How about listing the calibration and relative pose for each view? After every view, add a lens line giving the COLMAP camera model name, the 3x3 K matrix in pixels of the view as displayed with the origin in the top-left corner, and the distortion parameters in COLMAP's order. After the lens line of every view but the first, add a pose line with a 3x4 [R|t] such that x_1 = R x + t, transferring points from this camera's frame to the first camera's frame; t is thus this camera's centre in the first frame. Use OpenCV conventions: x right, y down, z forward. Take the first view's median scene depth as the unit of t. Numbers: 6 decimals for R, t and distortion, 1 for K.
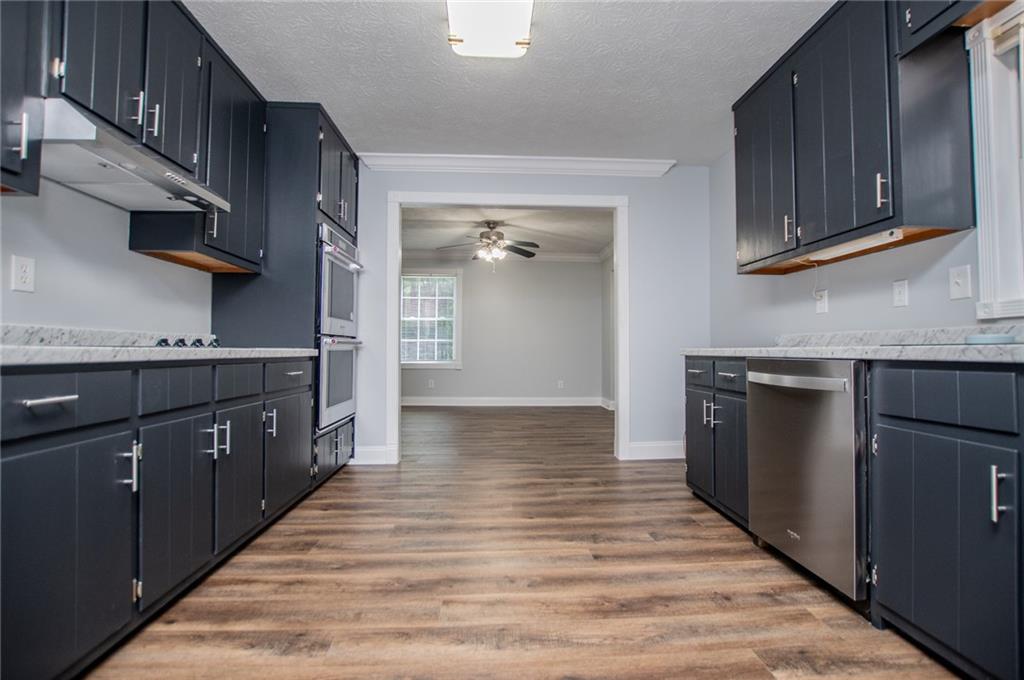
lens RADIAL K [[468.9, 0, 512.0], [0, 468.9, 340.0], [0, 0, 1]] dist [-0.021454, 0.000275]
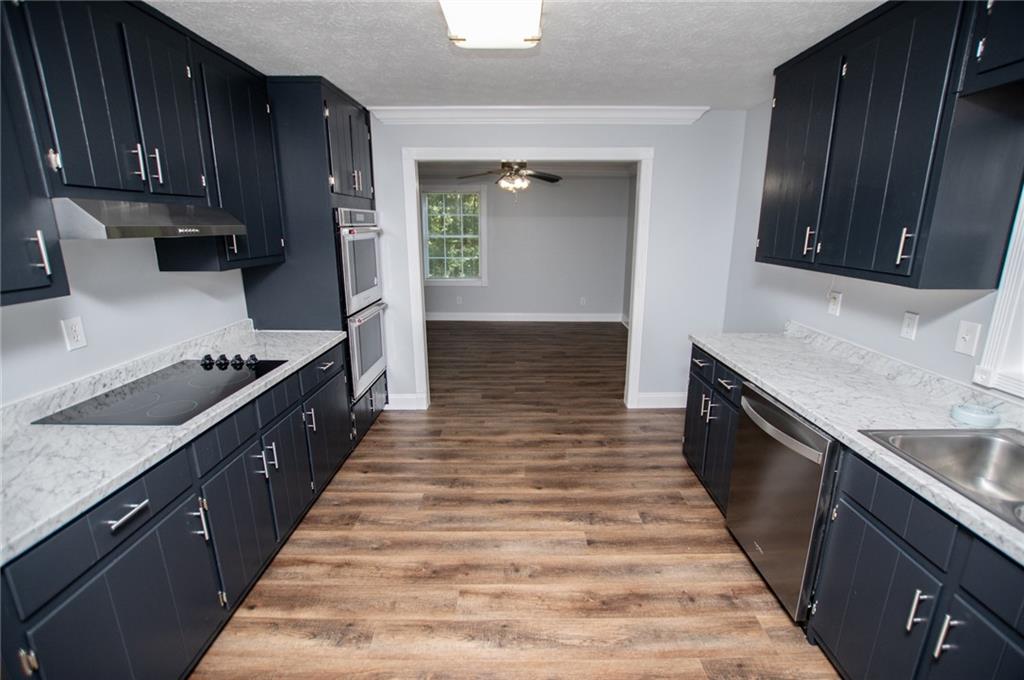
lens RADIAL K [[453.6, 0, 515.4], [0, 453.6, 339.5], [0, 0, 1]] dist [-0.020108, -0.000358]
pose [[0.998227, 0.012112, -0.058271, 0.059222], [0.003821, 0.964011, 0.265836, -0.386614], [0.059394, -0.265587, 0.962256, 0.020359]]
